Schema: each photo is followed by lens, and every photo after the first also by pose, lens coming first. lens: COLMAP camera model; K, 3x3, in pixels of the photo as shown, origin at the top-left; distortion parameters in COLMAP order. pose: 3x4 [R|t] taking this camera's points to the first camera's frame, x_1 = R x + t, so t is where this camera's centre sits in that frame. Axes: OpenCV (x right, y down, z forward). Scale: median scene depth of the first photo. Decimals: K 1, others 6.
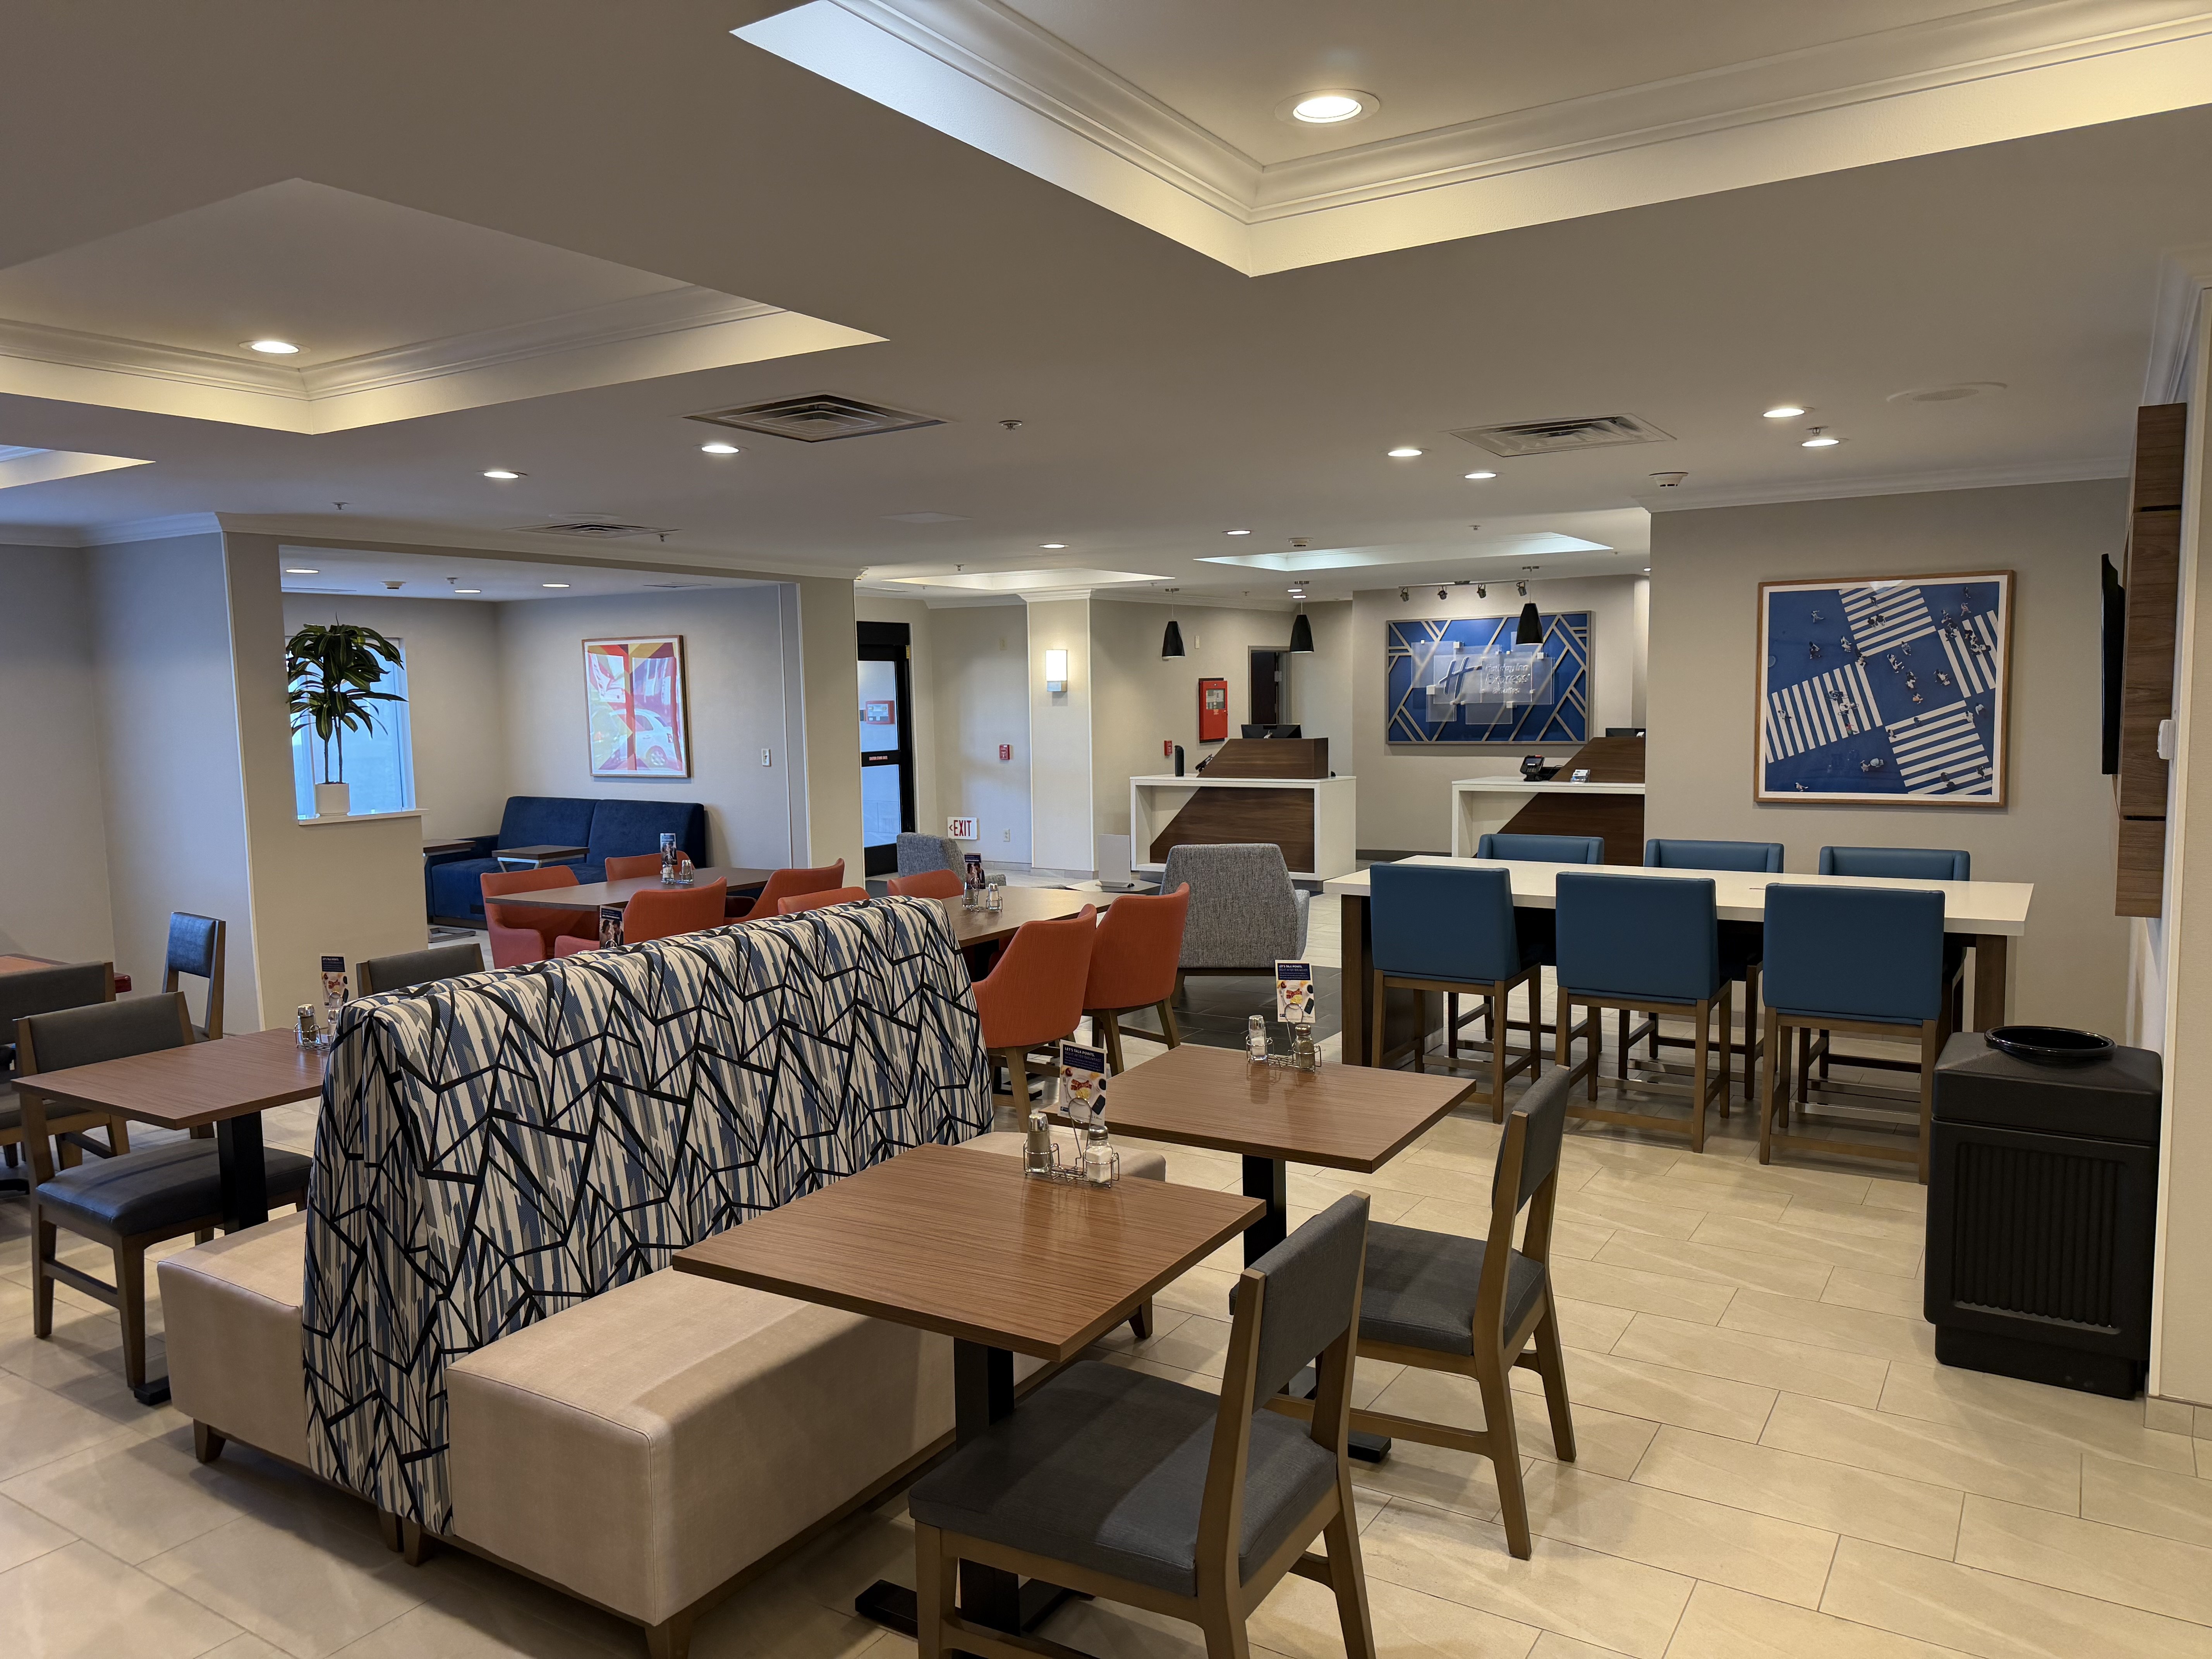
lens RADIAL K [[1540.1, 0, 1107.0], [0, 1540.1, 835.1], [0, 0, 1]] dist [0.028630, -0.003711]
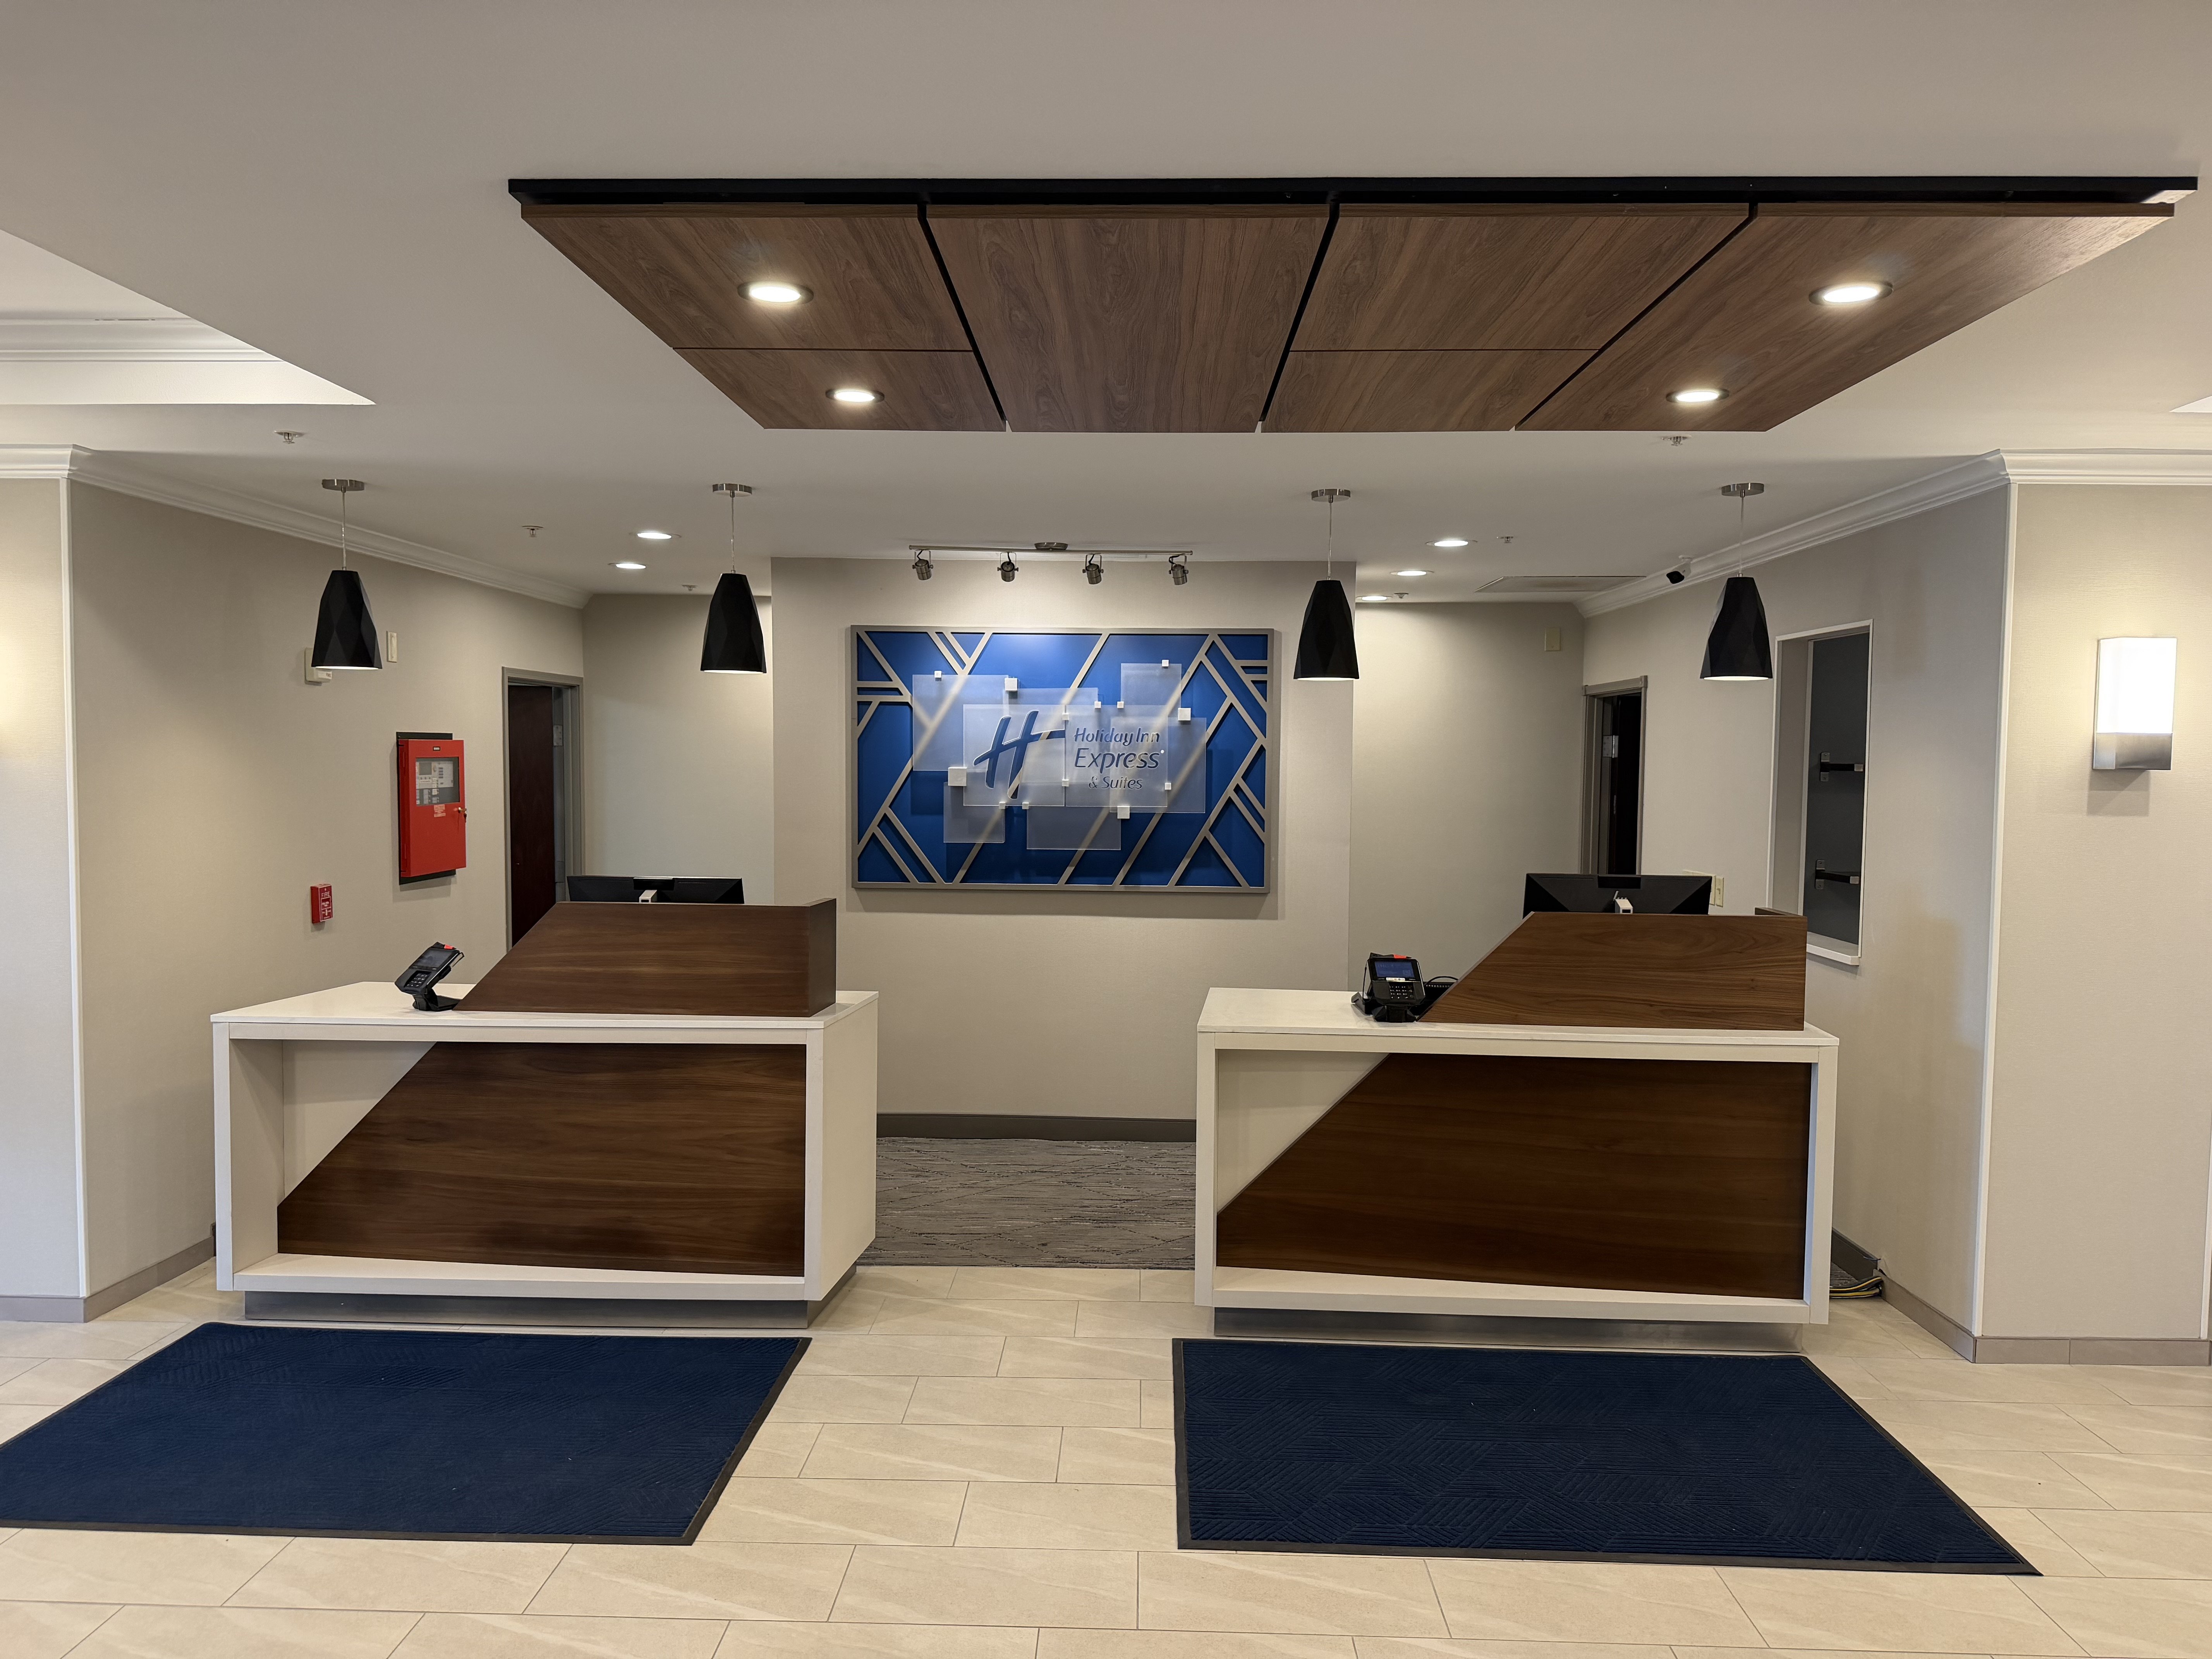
lens RADIAL K [[1540.1, 0, 1116.7], [0, 1540.1, 838.9], [0, 0, 1]] dist [0.028630, -0.003711]
pose [[0.853772, 0.004176, 0.520630, 0.007061], [0.018962, 0.999055, -0.039109, -0.056294], [-0.520301, 0.043262, 0.852886, 0.580574]]
